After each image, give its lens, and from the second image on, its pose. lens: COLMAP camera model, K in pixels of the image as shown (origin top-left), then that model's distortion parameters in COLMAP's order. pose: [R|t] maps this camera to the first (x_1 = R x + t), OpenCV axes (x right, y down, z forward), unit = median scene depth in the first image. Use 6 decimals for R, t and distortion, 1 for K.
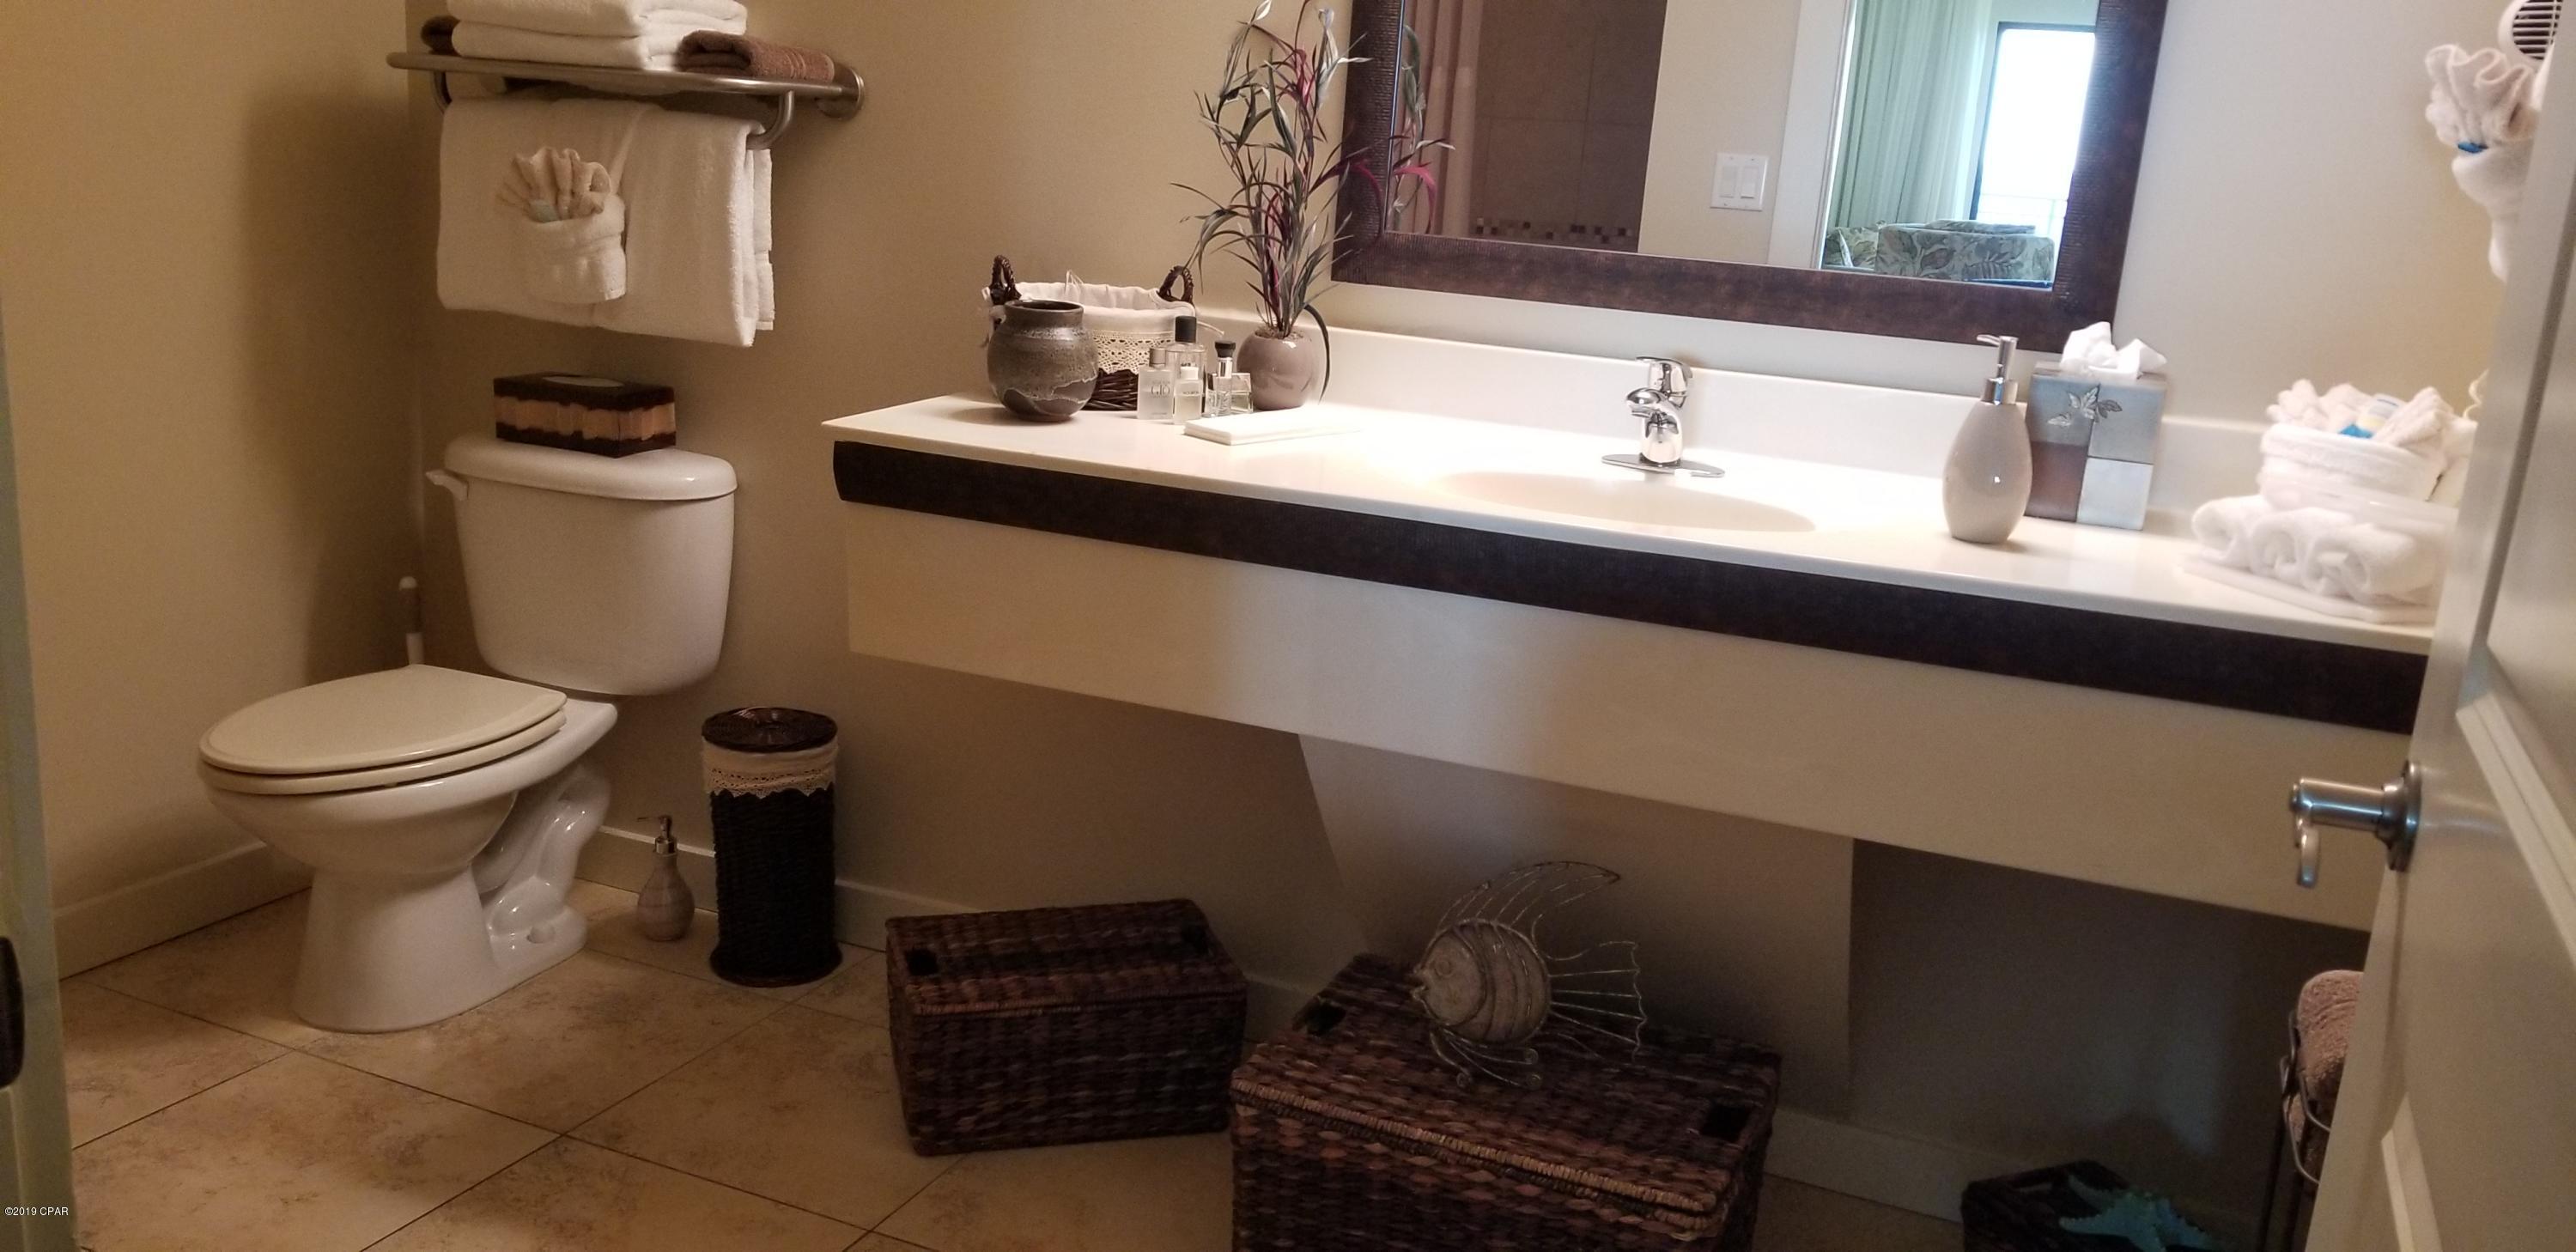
lens RADIAL K [[1964.2, 0, 1318.7], [0, 1964.2, 634.0], [0, 0, 1]] dist [0.119218, -0.205810]
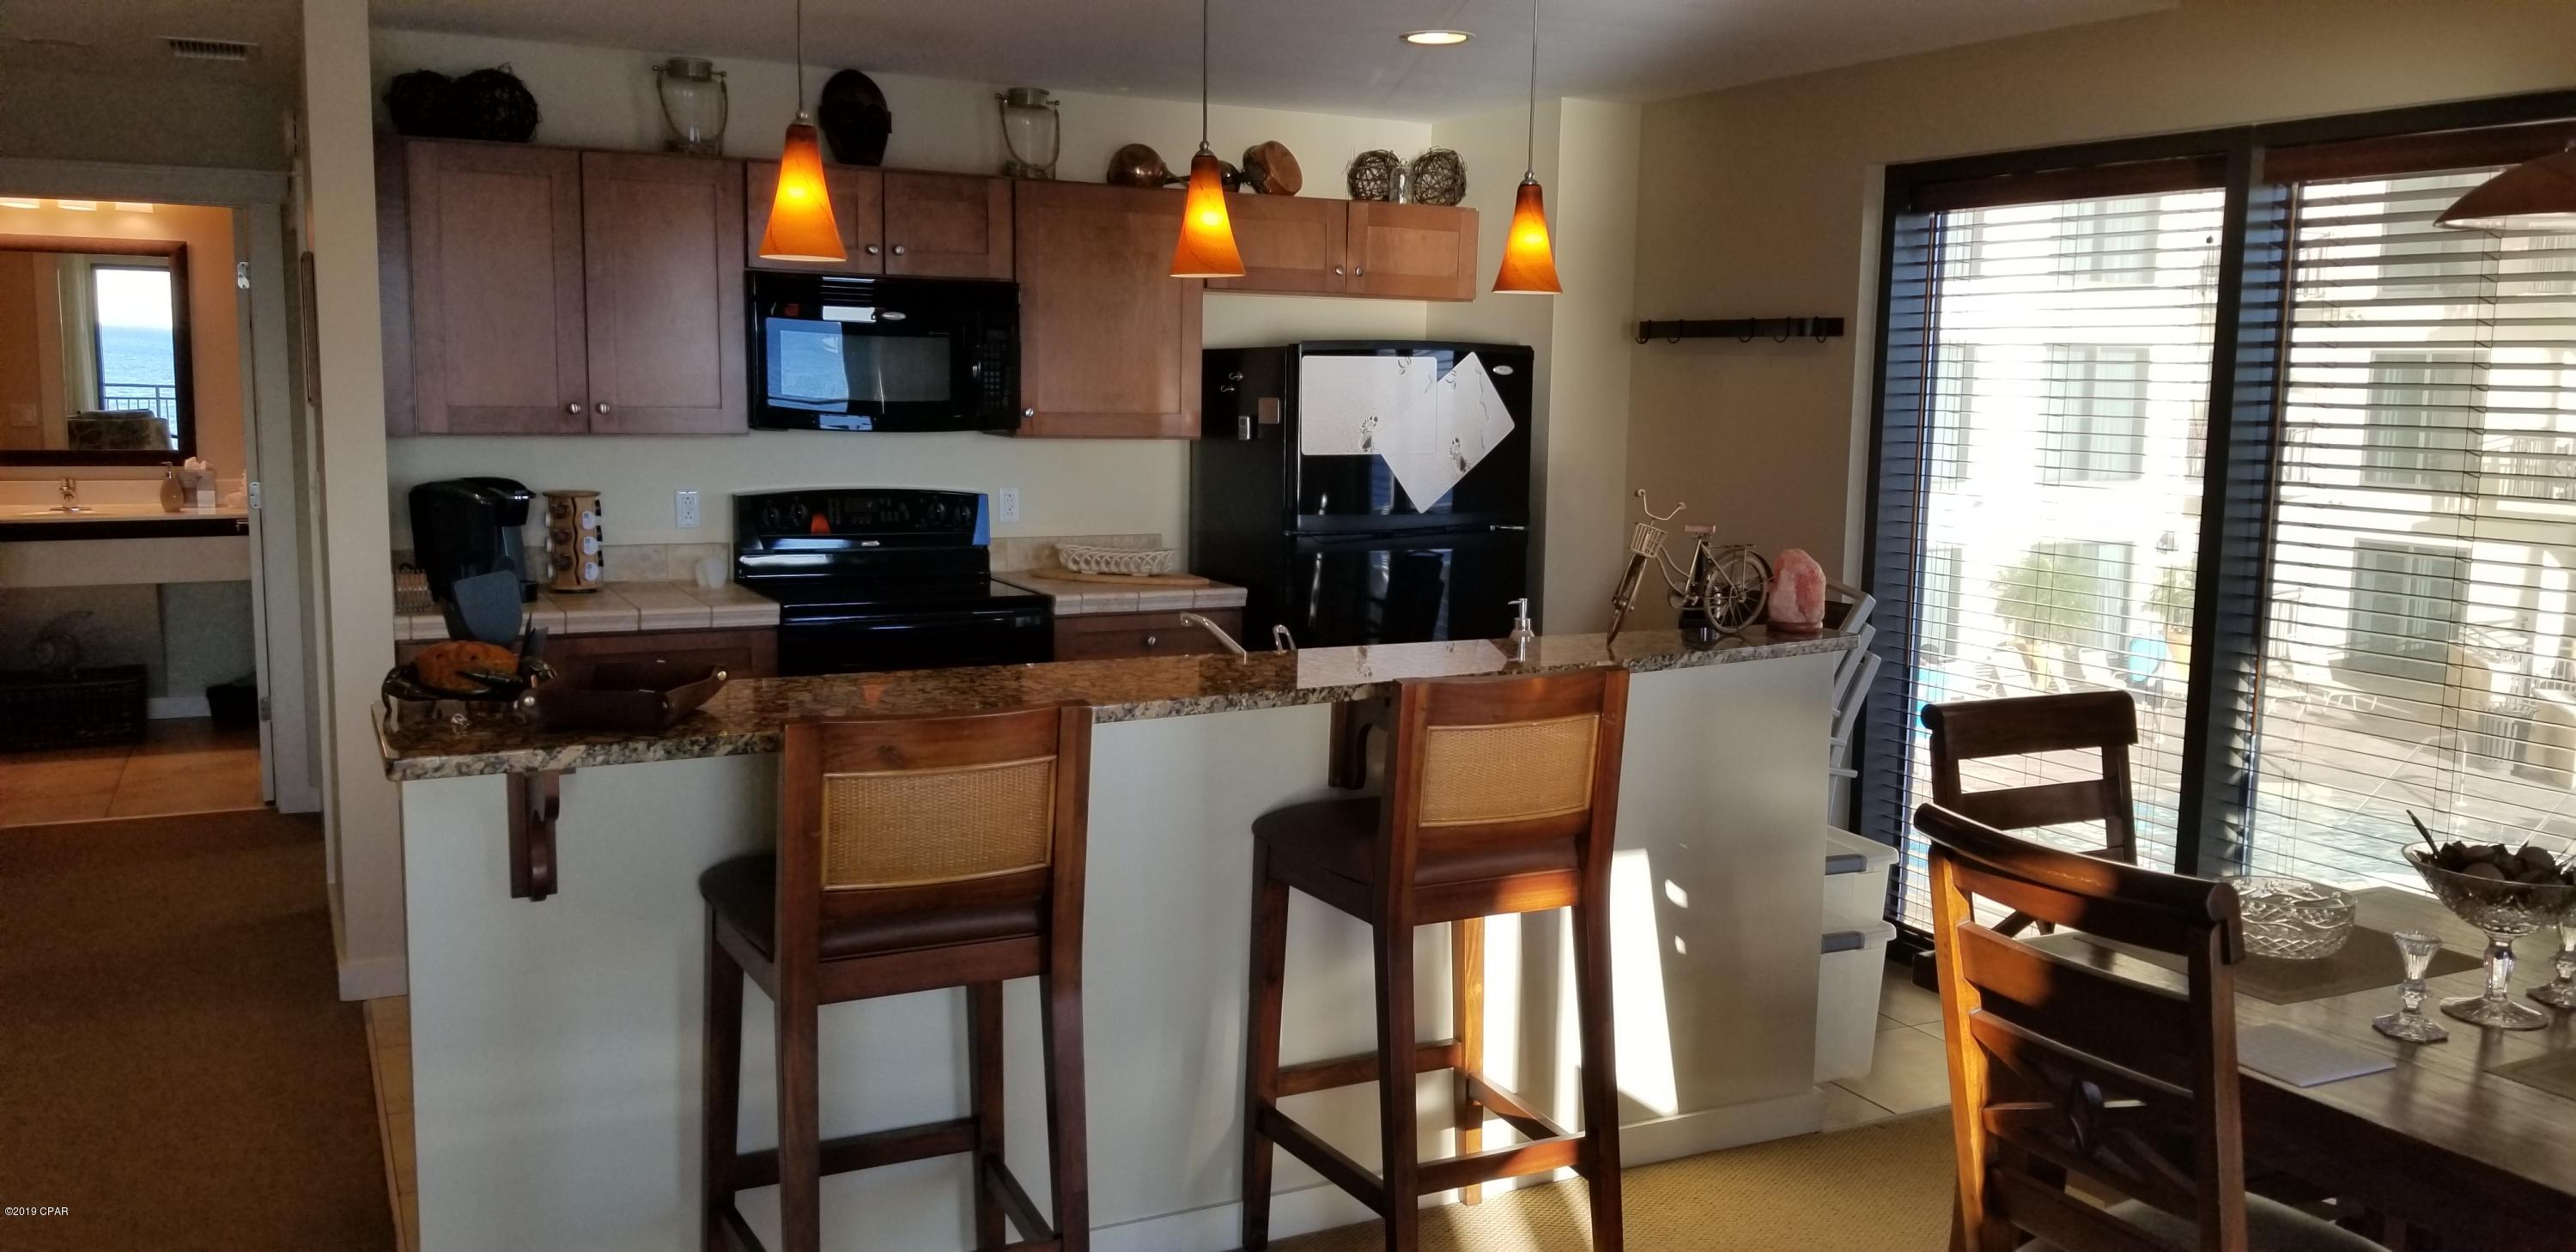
lens RADIAL K [[1964.2, 0, 1318.7], [0, 1964.2, 634.0], [0, 0, 1]] dist [0.119218, -0.205810]
pose [[0.641983, -0.161267, 0.749567, -1.019079], [0.214203, 0.976426, 0.026616, 0.478673], [-0.736189, 0.143473, 0.661393, -2.732766]]
